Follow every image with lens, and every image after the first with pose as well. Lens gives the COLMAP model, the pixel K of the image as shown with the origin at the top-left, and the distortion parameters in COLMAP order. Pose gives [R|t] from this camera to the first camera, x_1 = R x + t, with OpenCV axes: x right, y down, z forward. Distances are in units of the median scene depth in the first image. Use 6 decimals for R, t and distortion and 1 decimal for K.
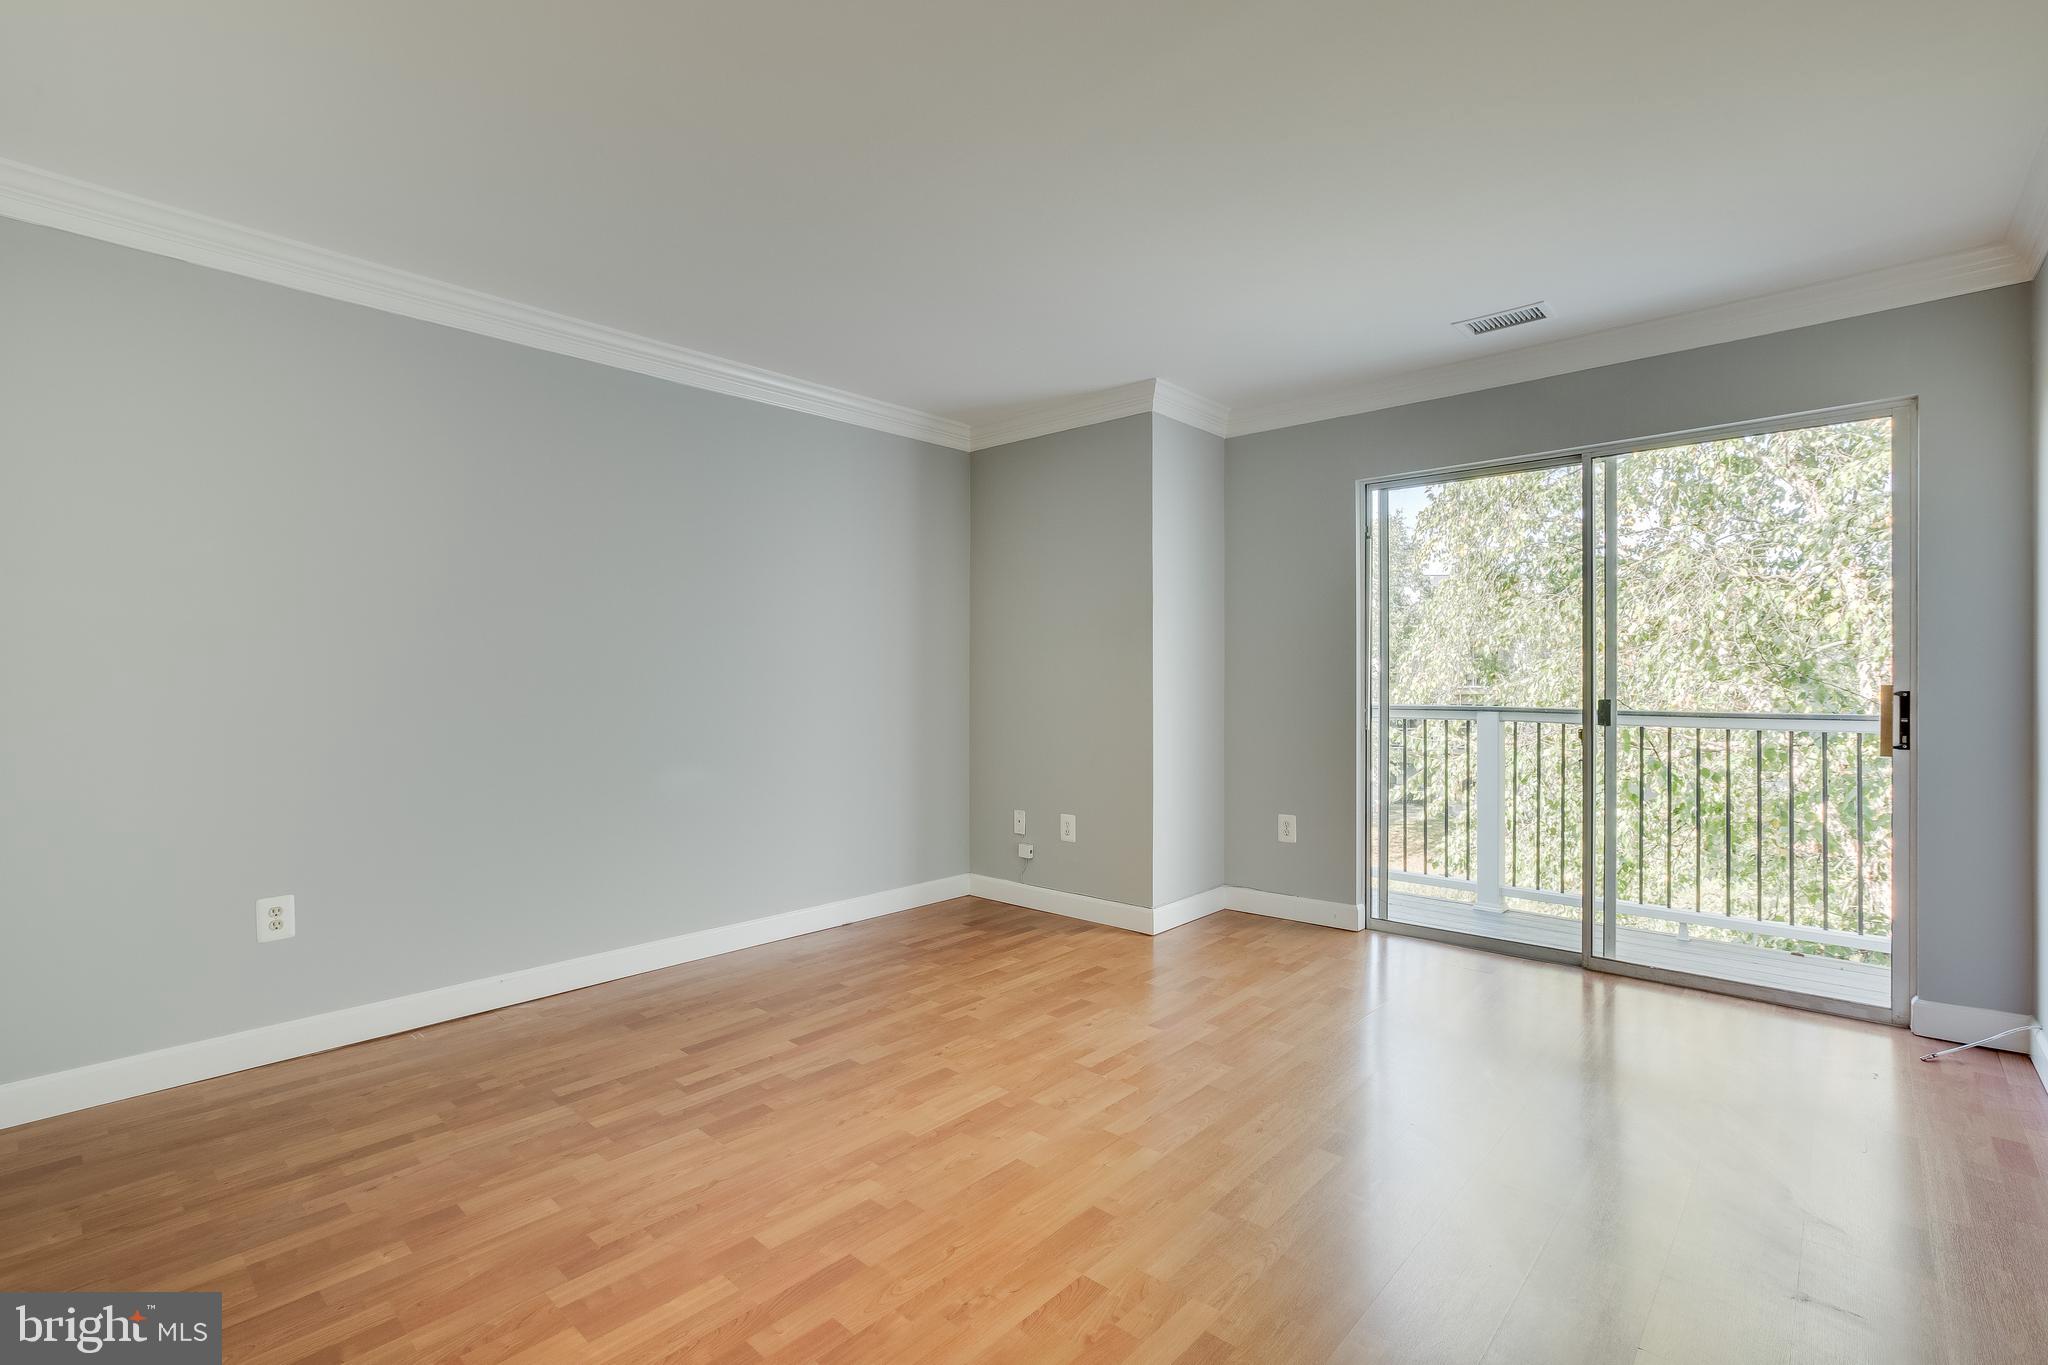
lens RADIAL K [[926.7, 0, 1019.0], [0, 926.7, 671.2], [0, 0, 1]] dist [-0.032114, 0.012593]
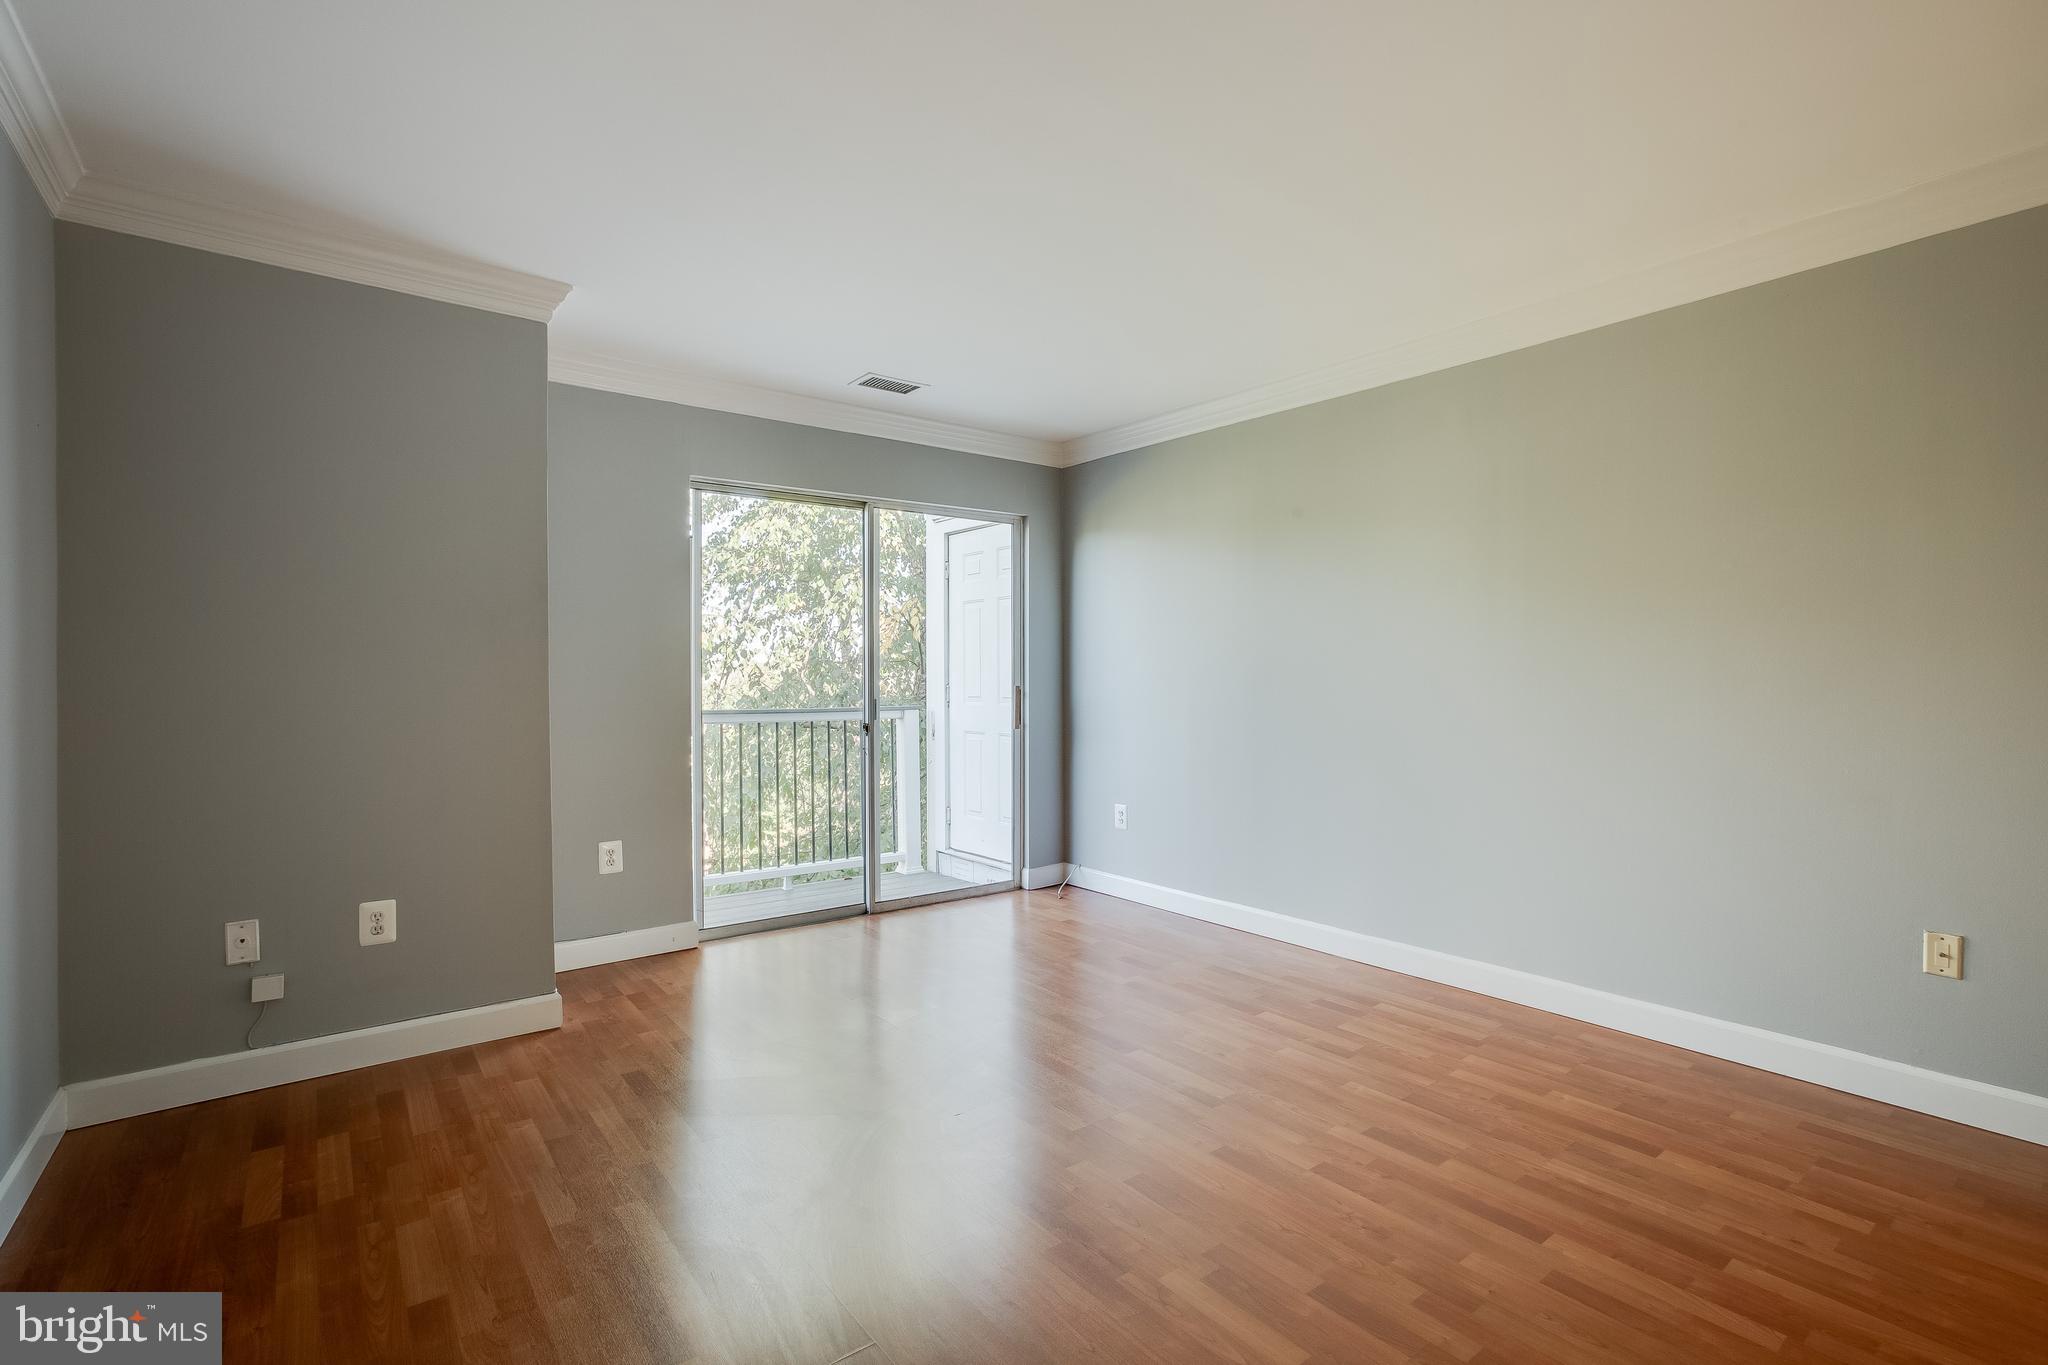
lens RADIAL K [[926.7, 0, 1019.0], [0, 926.7, 671.2], [0, 0, 1]] dist [-0.032114, 0.012593]
pose [[0.174601, 0.011048, 0.984577, -0.672309], [-0.004009, 0.999937, -0.010510, 0.006052], [-0.984631, -0.002112, 0.174635, 0.652064]]
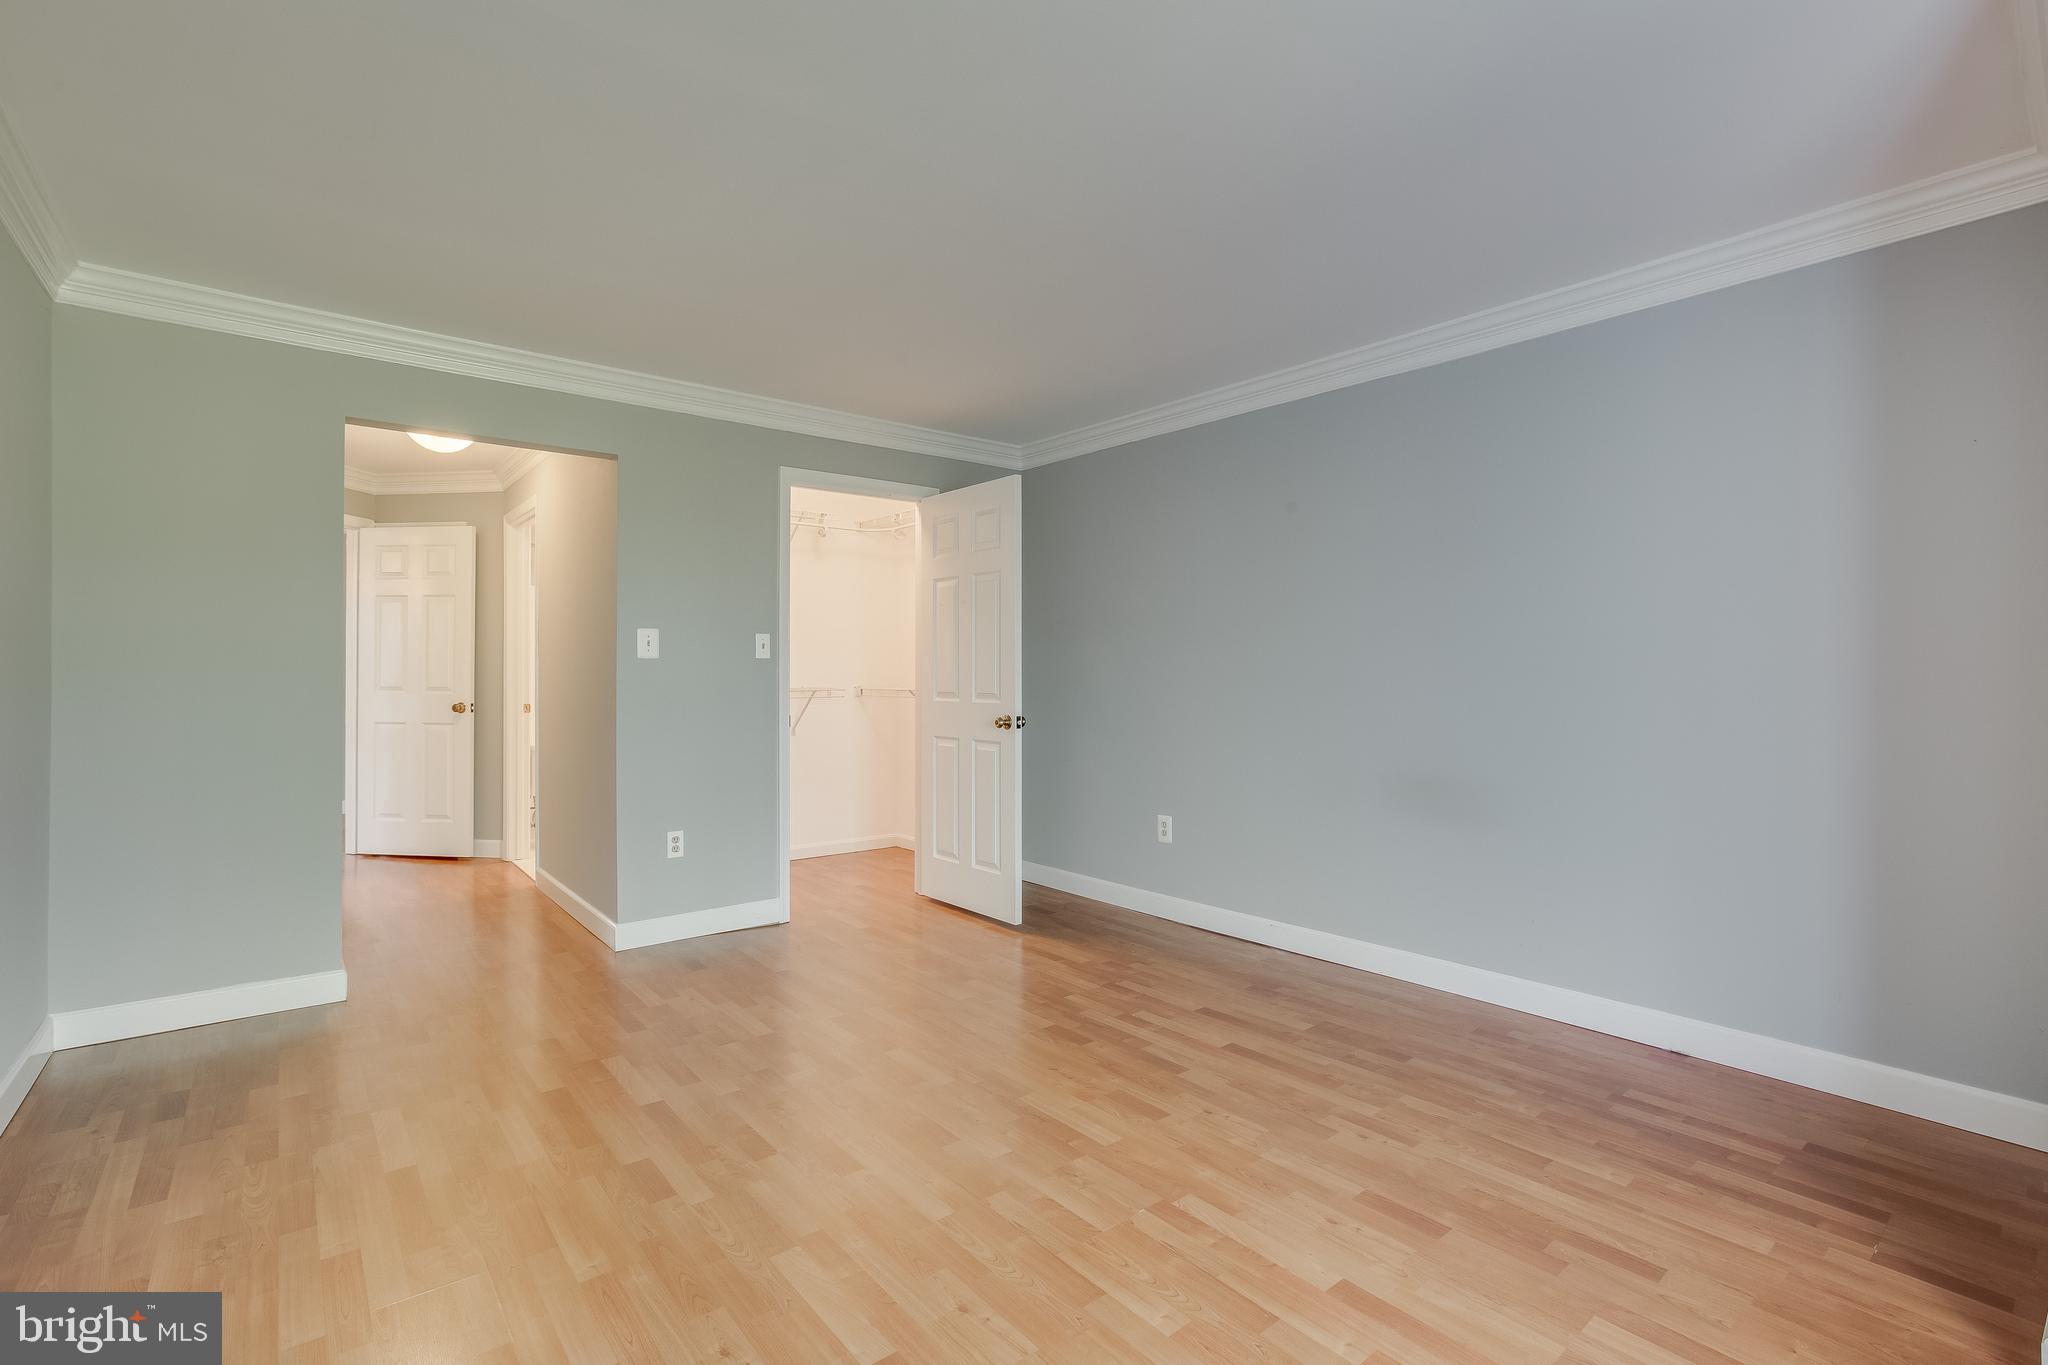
lens RADIAL K [[926.7, 0, 1019.0], [0, 926.7, 671.2], [0, 0, 1]] dist [-0.032114, 0.012593]
pose [[-0.148398, -0.005243, -0.988914, 0.714544], [0.006997, 0.999955, -0.006351, 0.001687], [0.988903, -0.007862, -0.148355, 0.849838]]
